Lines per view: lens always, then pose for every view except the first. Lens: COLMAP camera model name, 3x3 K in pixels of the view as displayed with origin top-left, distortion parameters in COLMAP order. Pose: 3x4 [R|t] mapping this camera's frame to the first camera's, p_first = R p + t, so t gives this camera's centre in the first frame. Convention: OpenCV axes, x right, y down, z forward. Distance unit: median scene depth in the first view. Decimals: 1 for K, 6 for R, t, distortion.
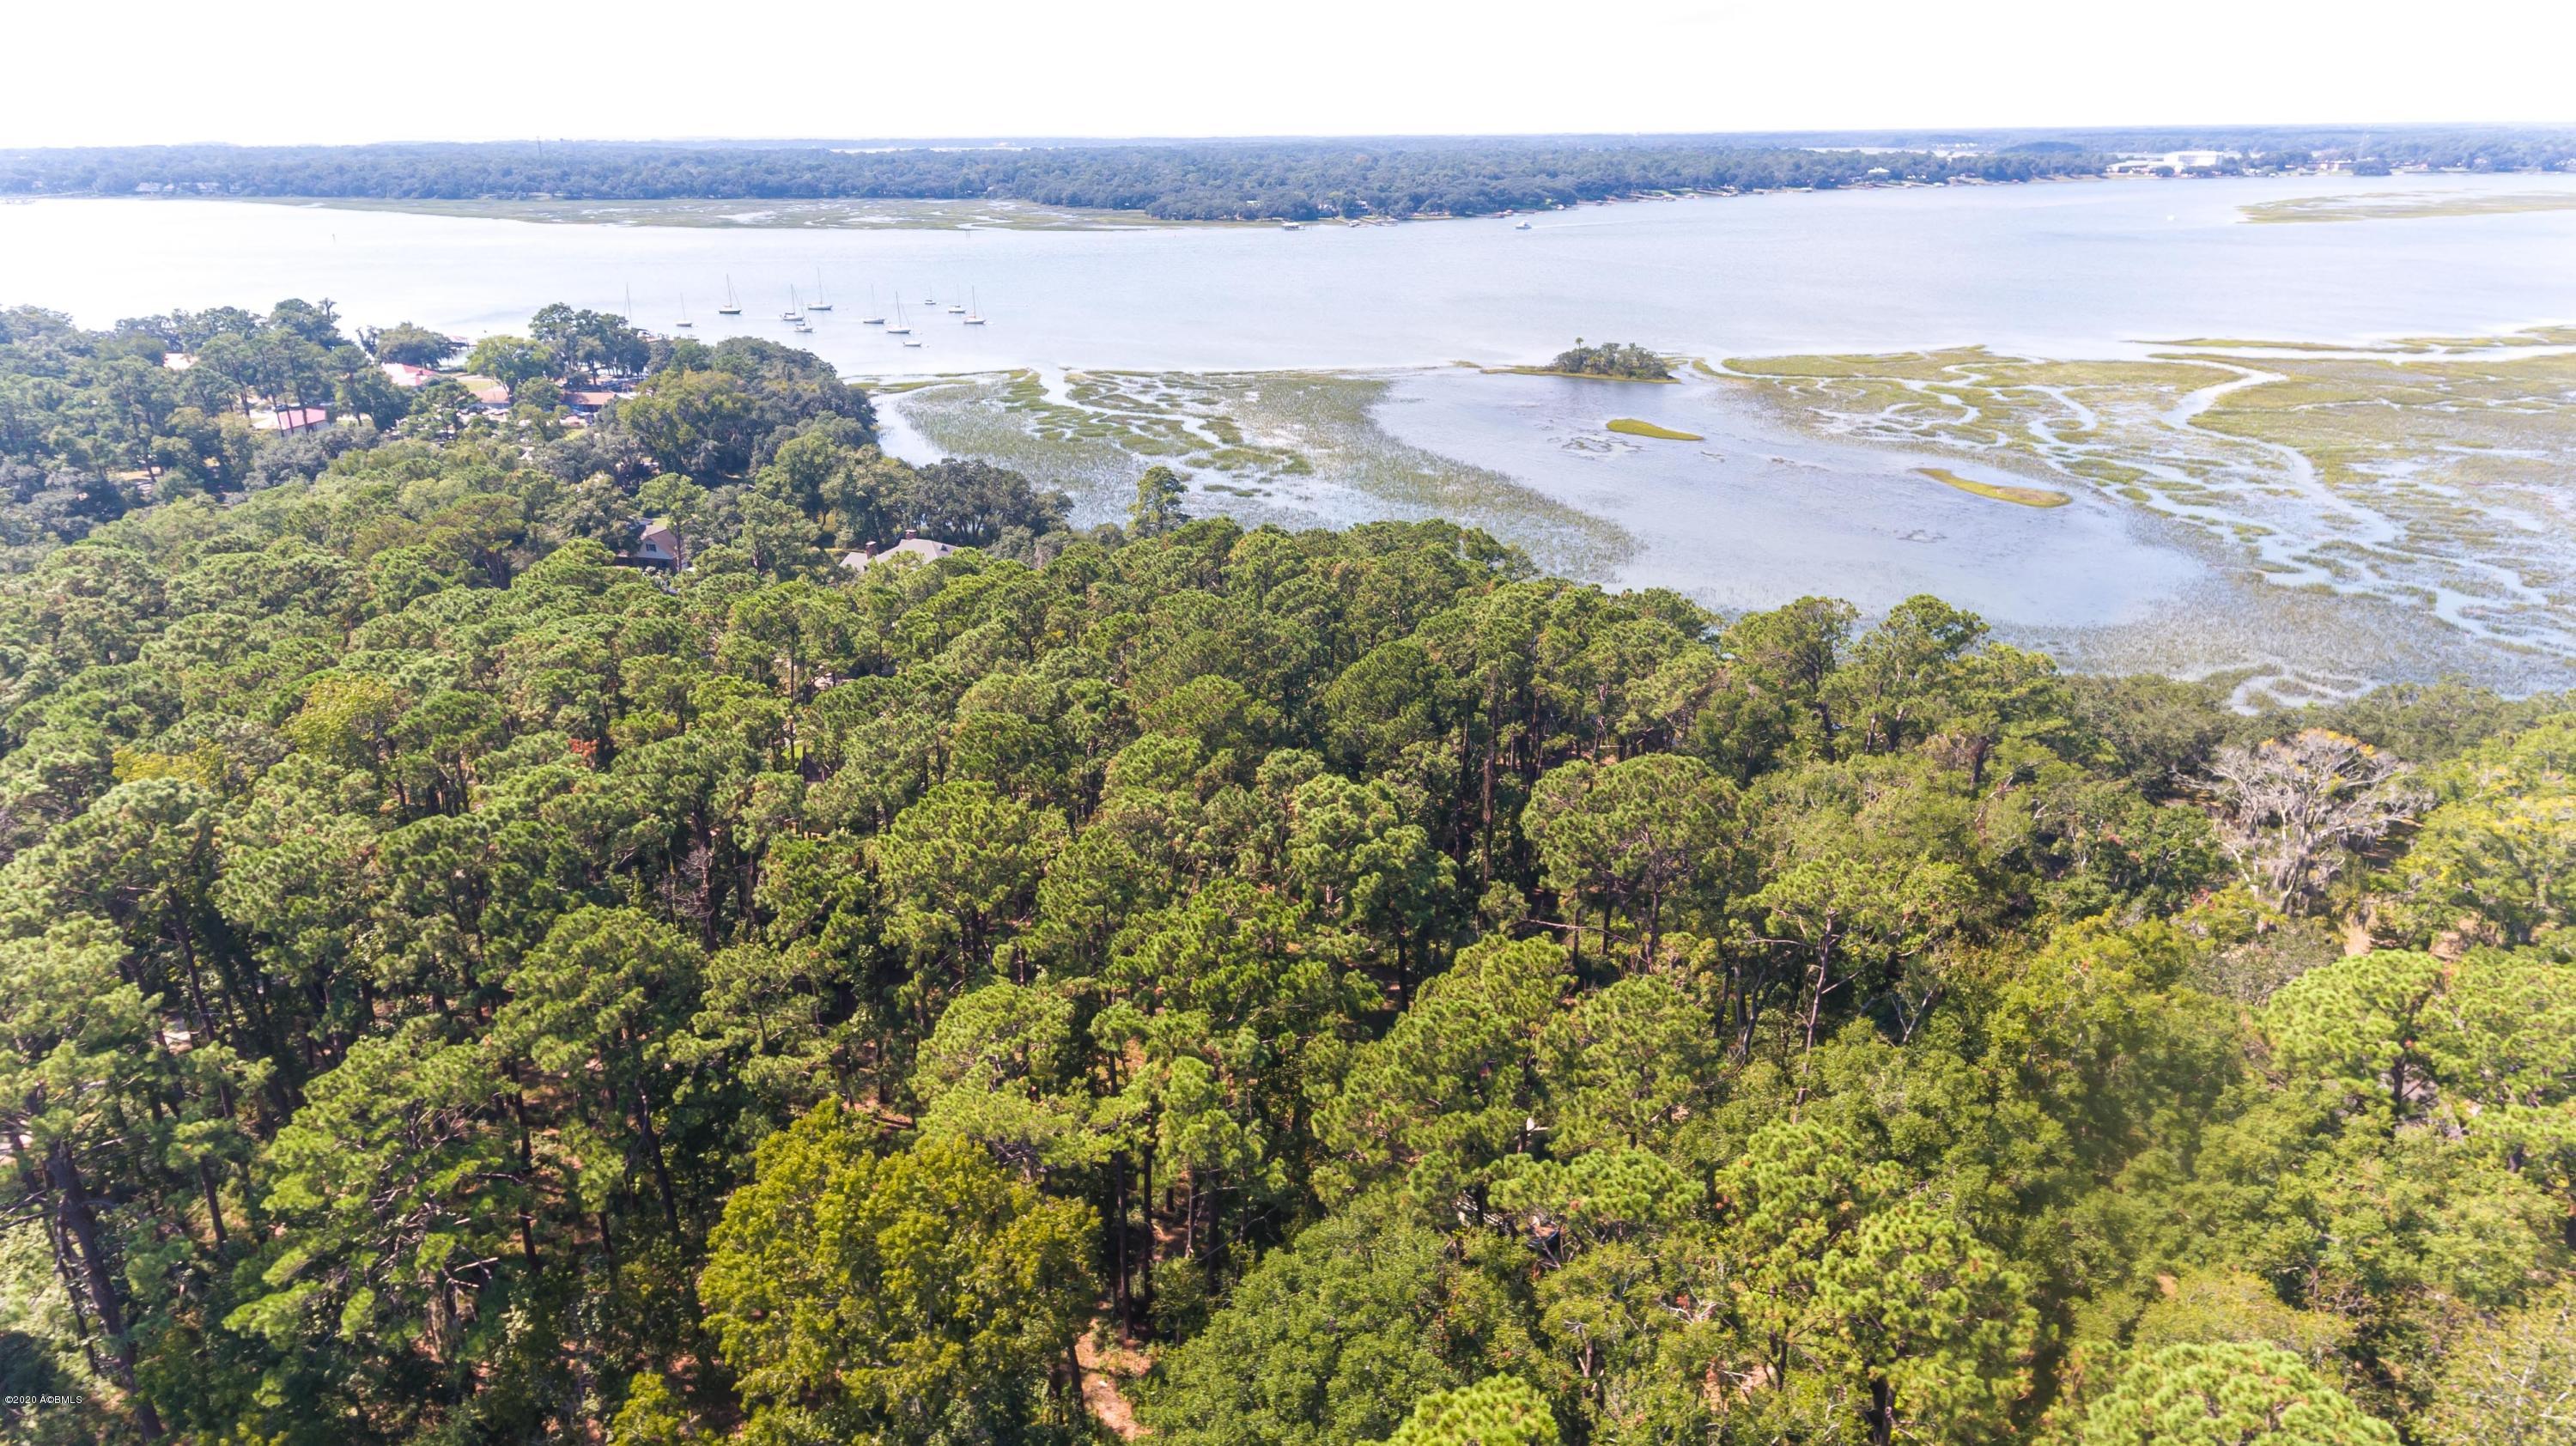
lens RADIAL K [[1511.3, 0, 1284.3], [0, 1511.3, 699.5], [0, 0, 1]] dist [0.023077, 0.002334]
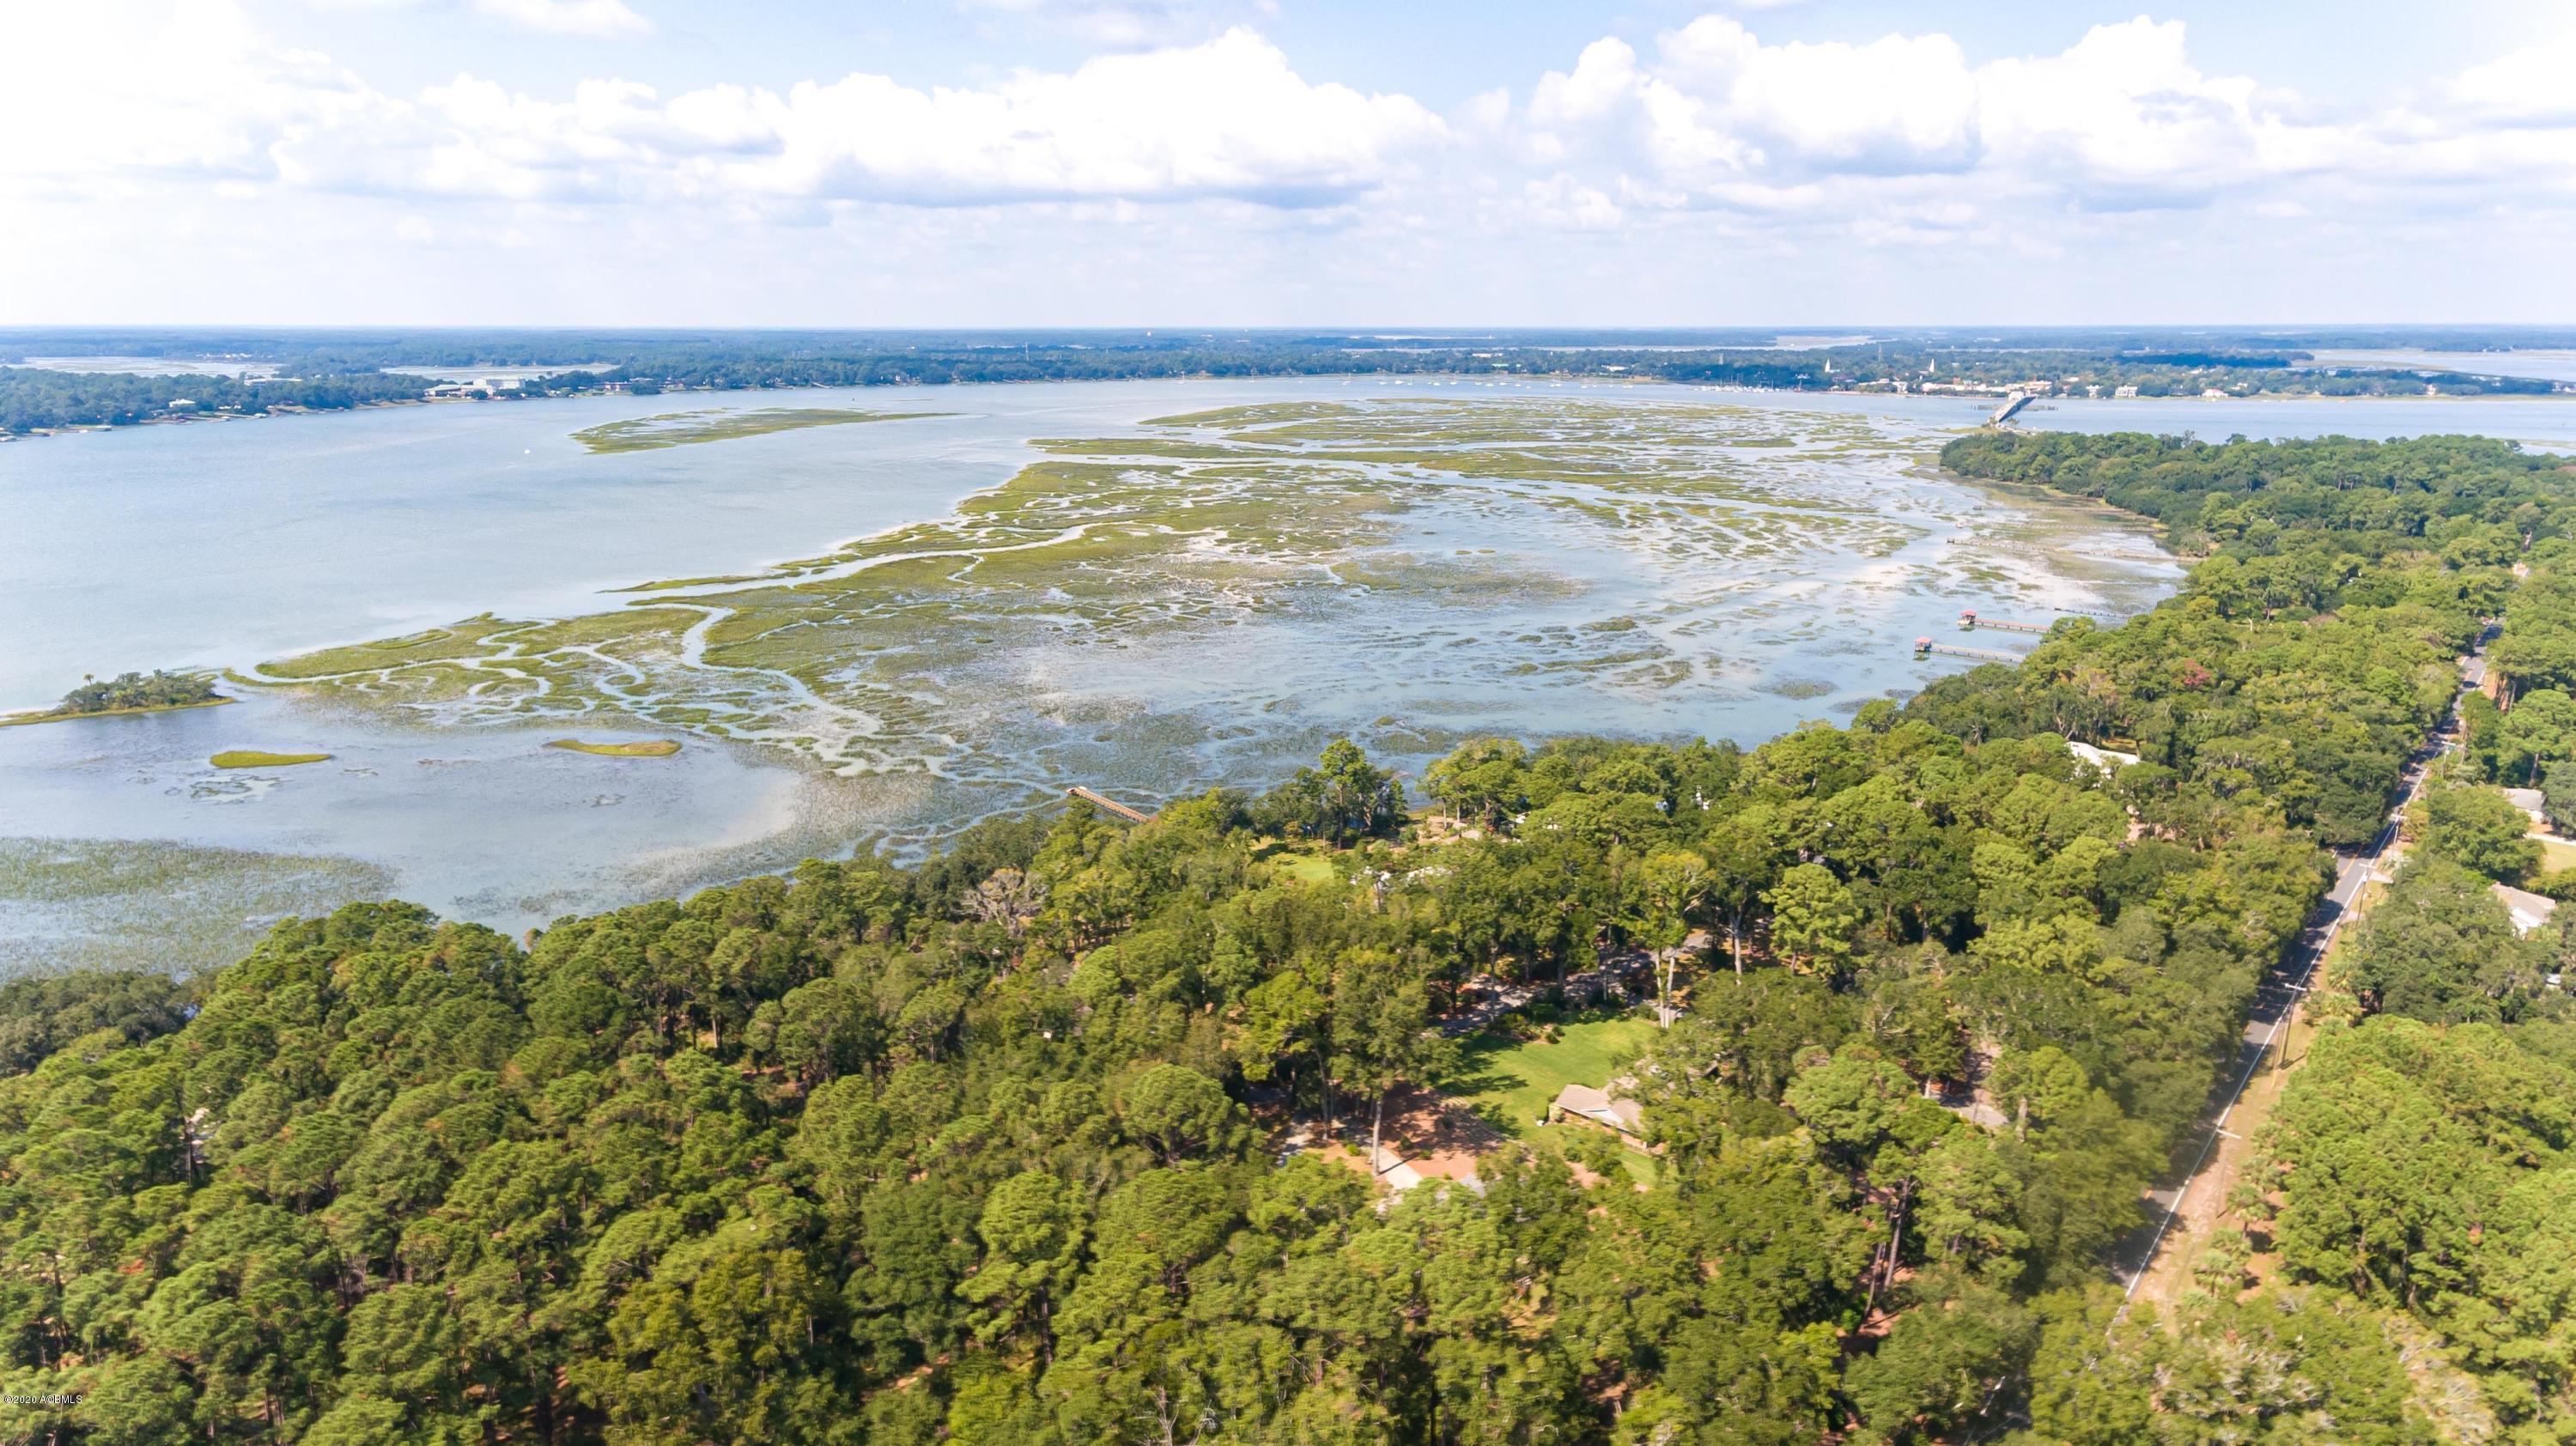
lens RADIAL K [[1514.0, 0, 1280.5], [0, 1514.0, 709.2], [0, 0, 1]] dist [0.022877, 0.004243]
pose [[0.544610, -0.204648, 0.813338, -0.209046], [0.294439, 0.954700, 0.043061, -0.045535], [-0.785306, 0.216028, 0.580195, -0.153982]]
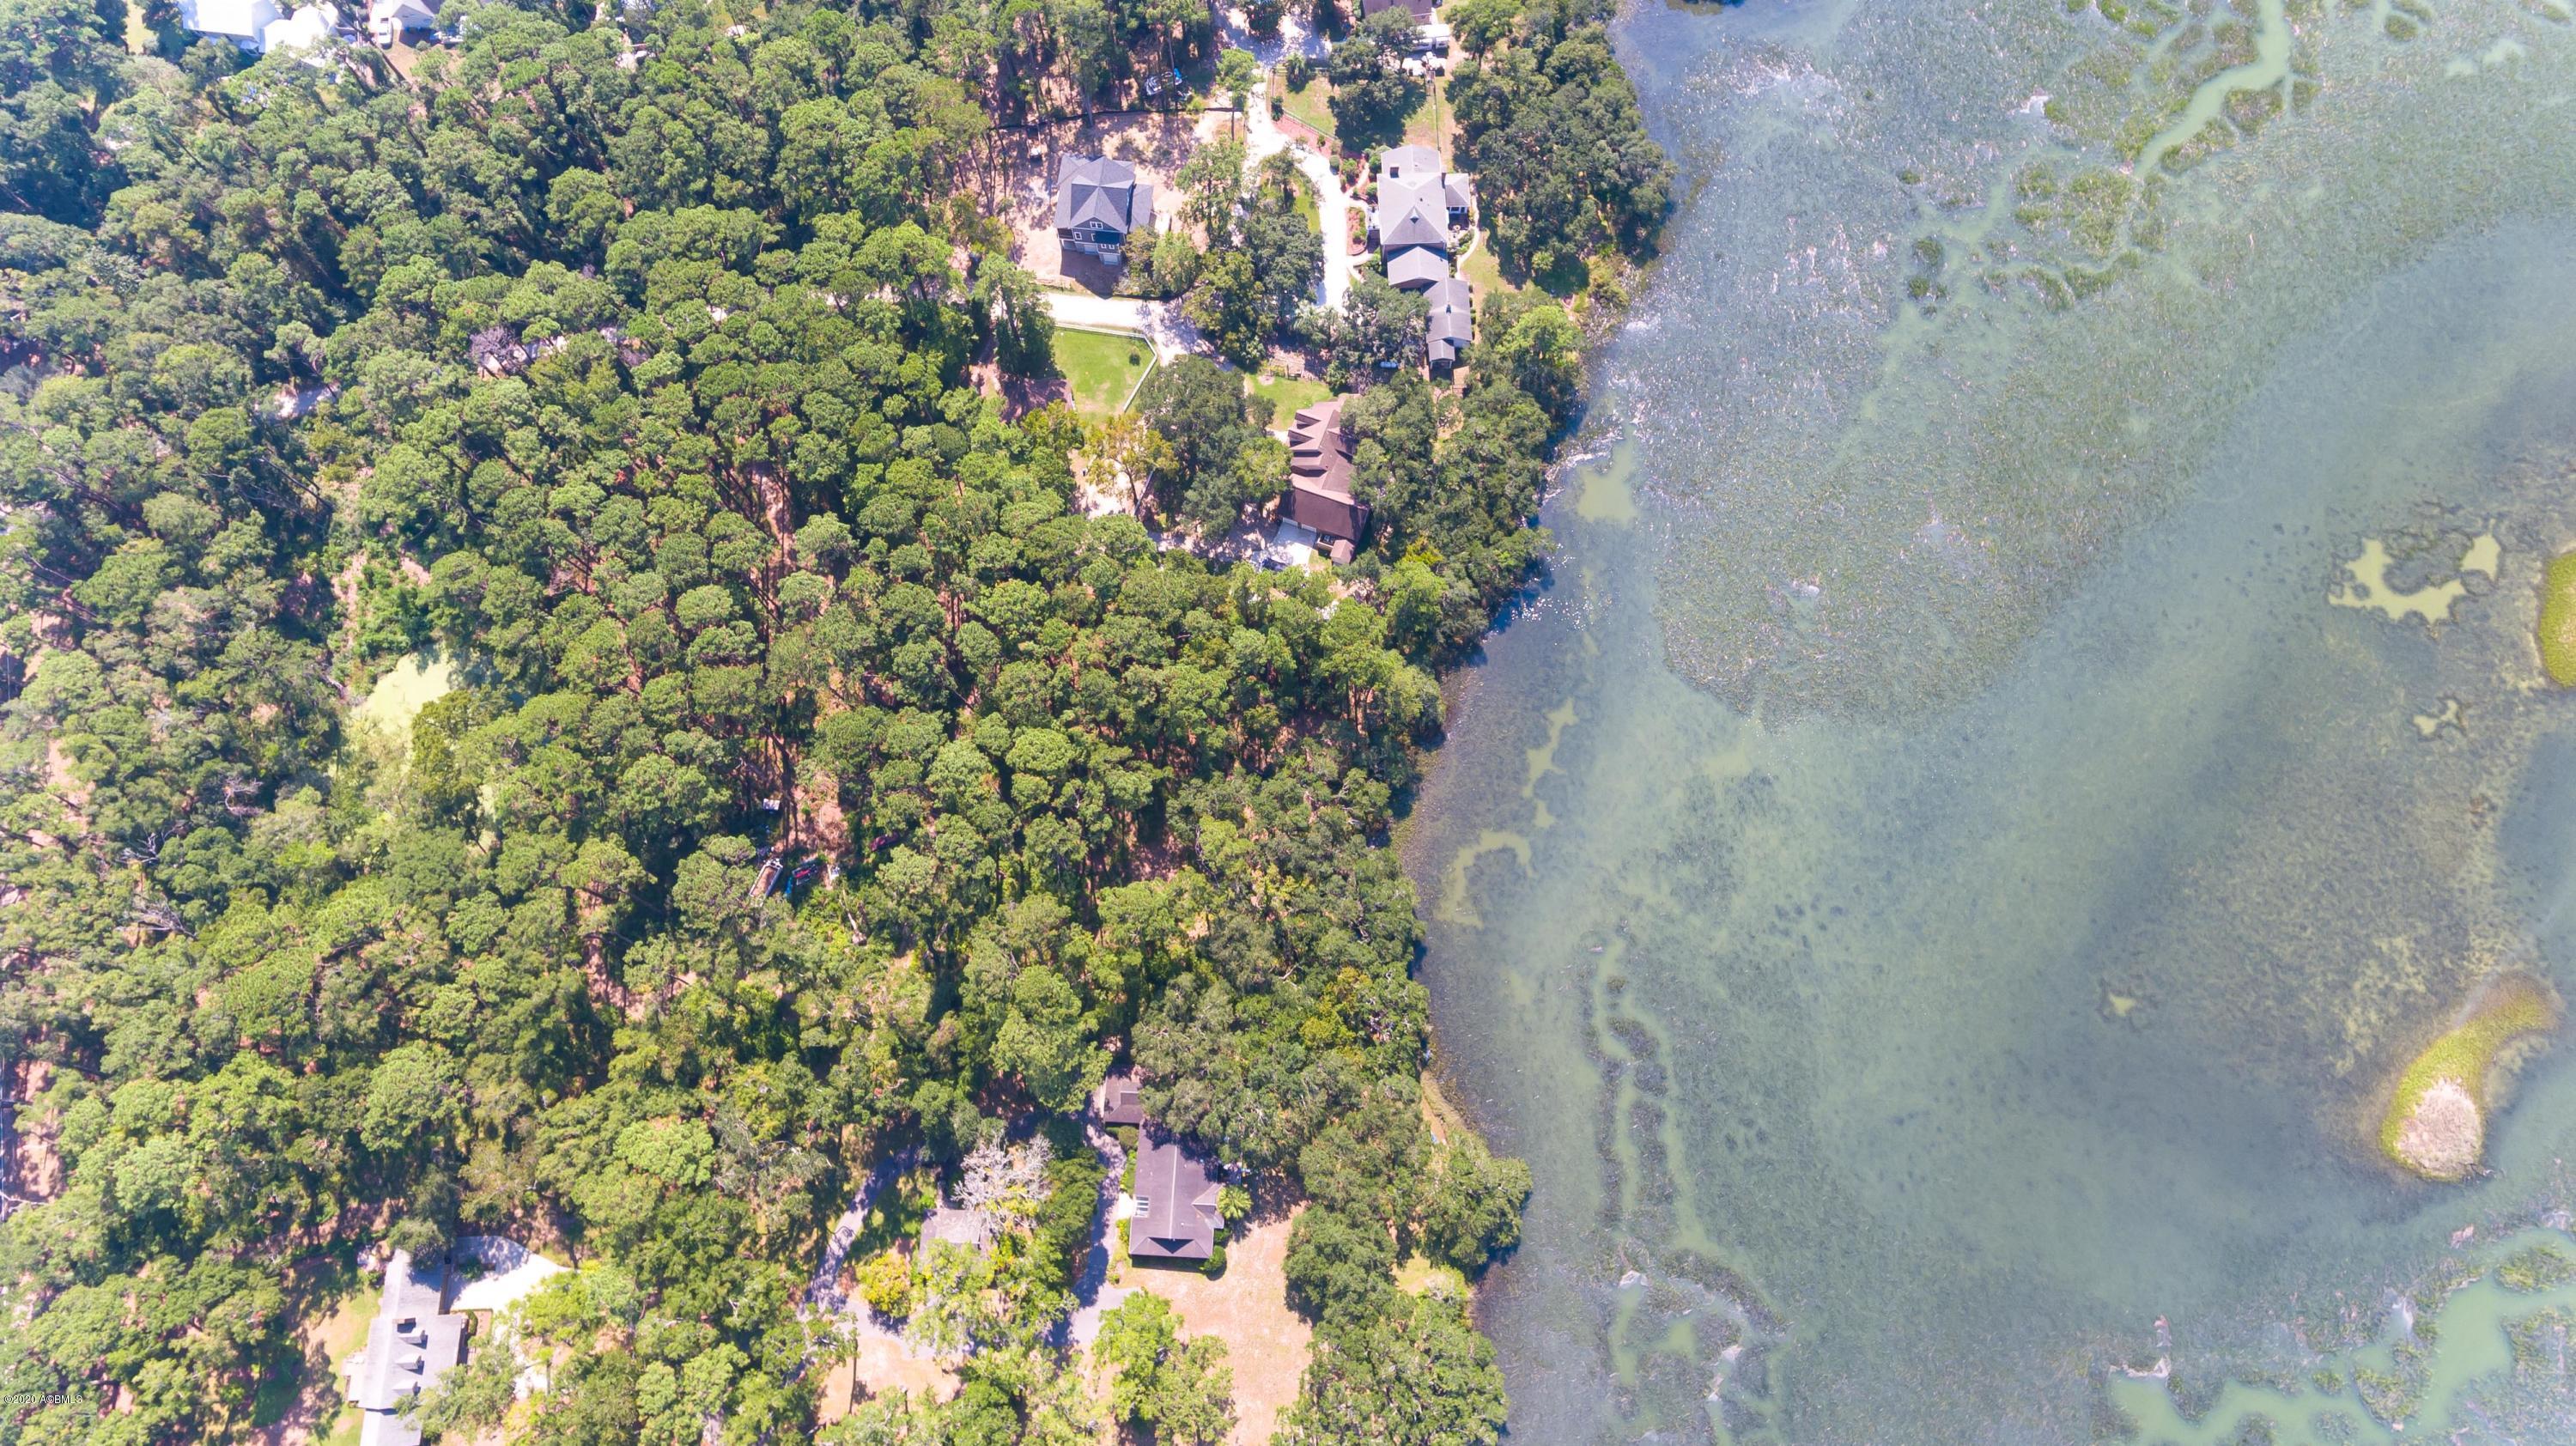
lens RADIAL K [[1503.8, 0, 1281.2], [0, 1503.8, 715.5], [0, 0, 1]] dist [0.024830, -0.000178]
pose [[0.399165, 0.871420, -0.285122, 0.222109], [-0.319369, 0.423640, 0.847663, -0.499800], [0.859460, -0.247298, 0.447406, 0.169755]]
